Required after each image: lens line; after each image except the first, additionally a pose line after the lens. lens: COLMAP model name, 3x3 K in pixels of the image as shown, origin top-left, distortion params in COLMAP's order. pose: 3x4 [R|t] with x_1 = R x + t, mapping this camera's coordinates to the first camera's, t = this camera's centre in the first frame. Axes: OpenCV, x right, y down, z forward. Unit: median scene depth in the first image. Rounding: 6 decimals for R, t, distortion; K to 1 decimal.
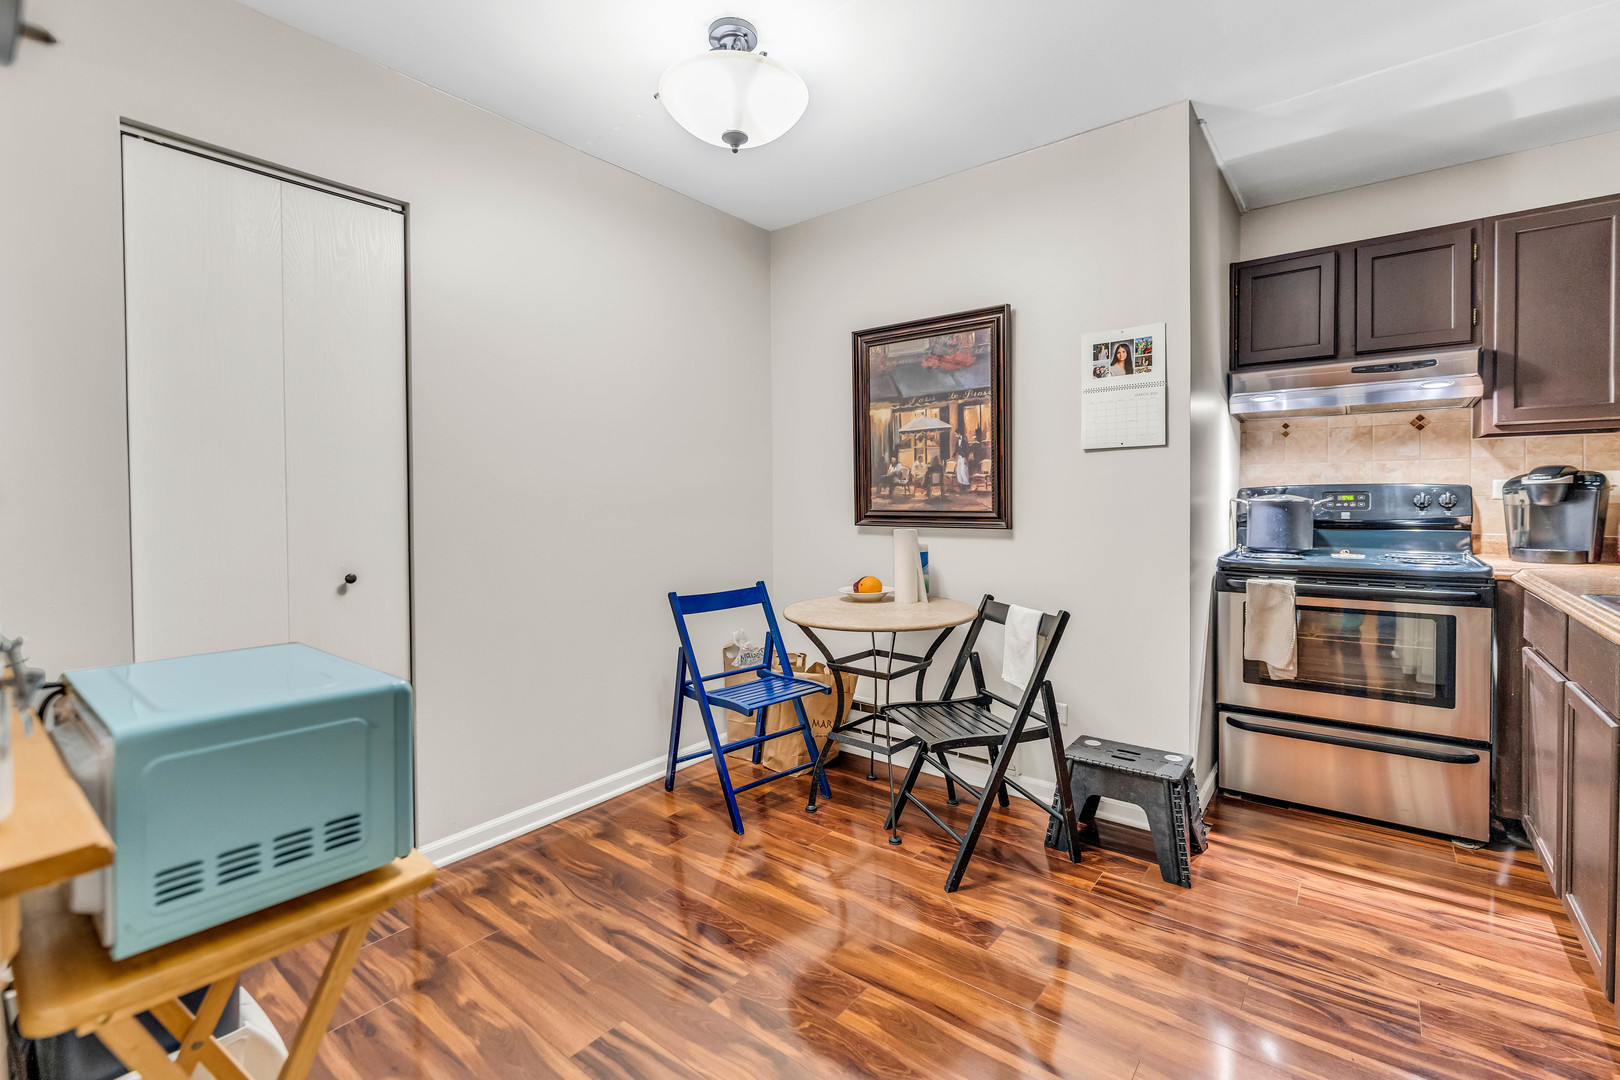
lens RADIAL K [[675.2, 0, 829.0], [0, 675.2, 542.0], [0, 0, 1]] dist [0.001417, 0.000099]
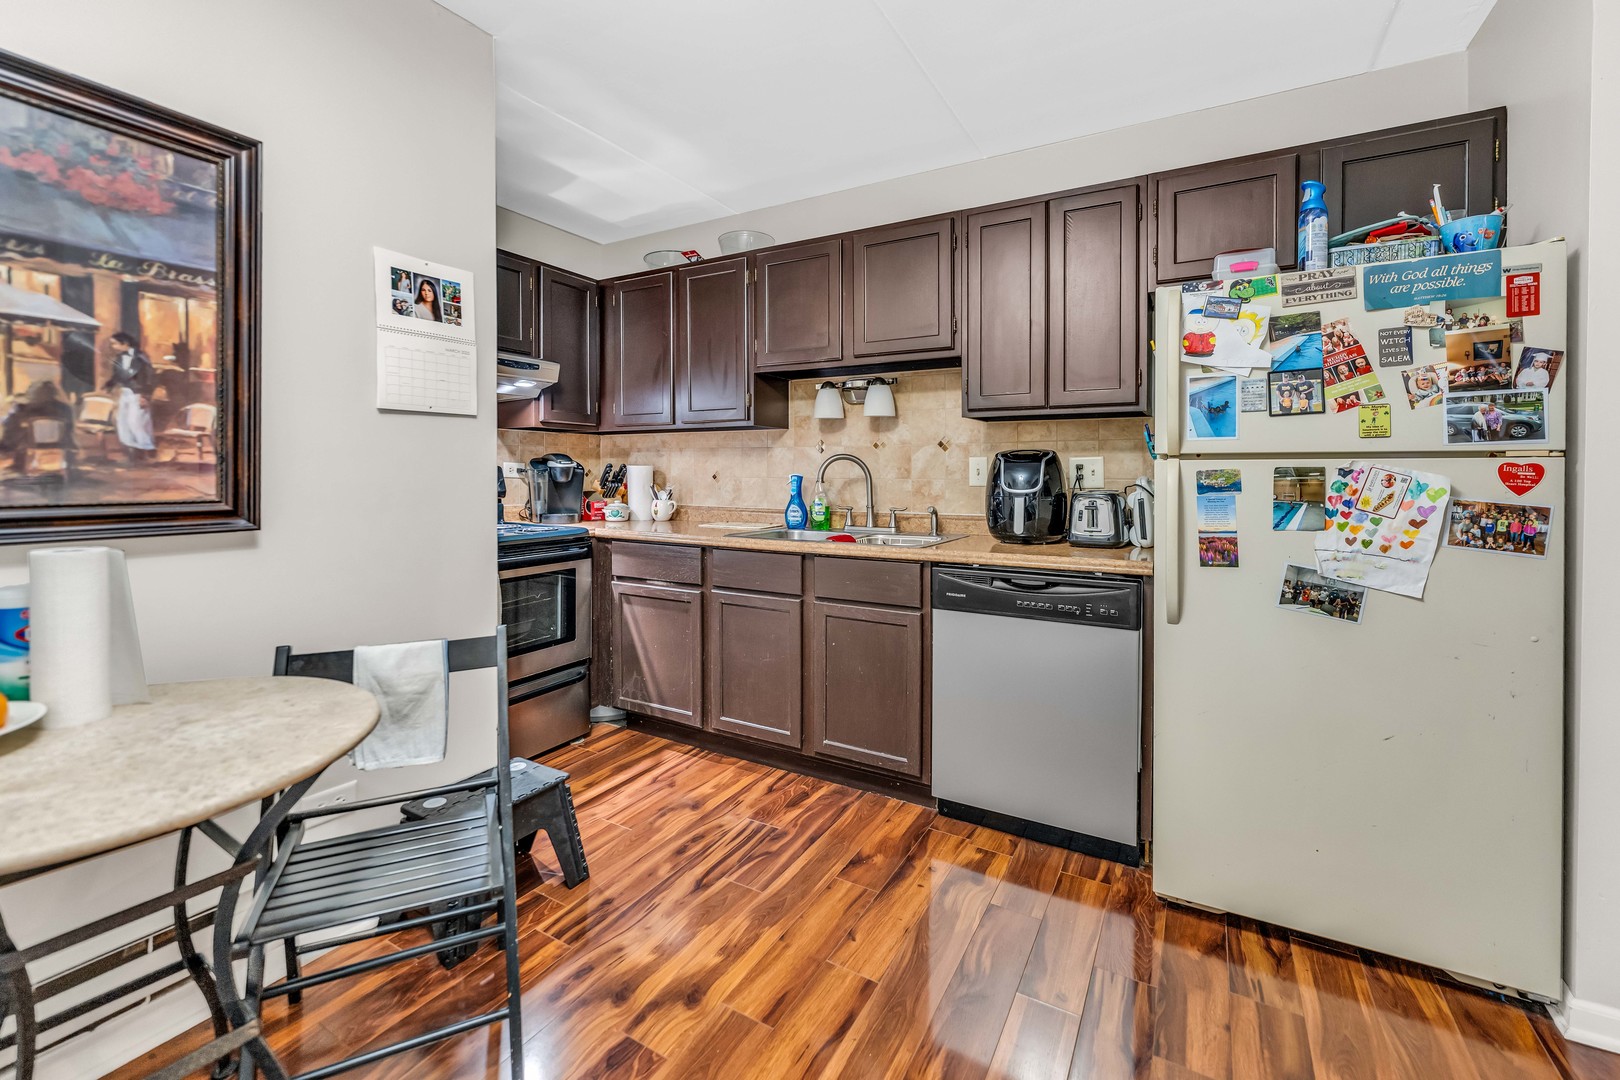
lens RADIAL K [[691.6, 0, 811.0], [0, 691.6, 497.2], [0, 0, 1]] dist [0.001553, 0.000169]
pose [[-0.115089, -0.029808, 0.992908, -0.376600], [0.058428, 0.997616, 0.036722, -0.041372], [-0.991635, 0.062240, -0.113073, 0.598013]]
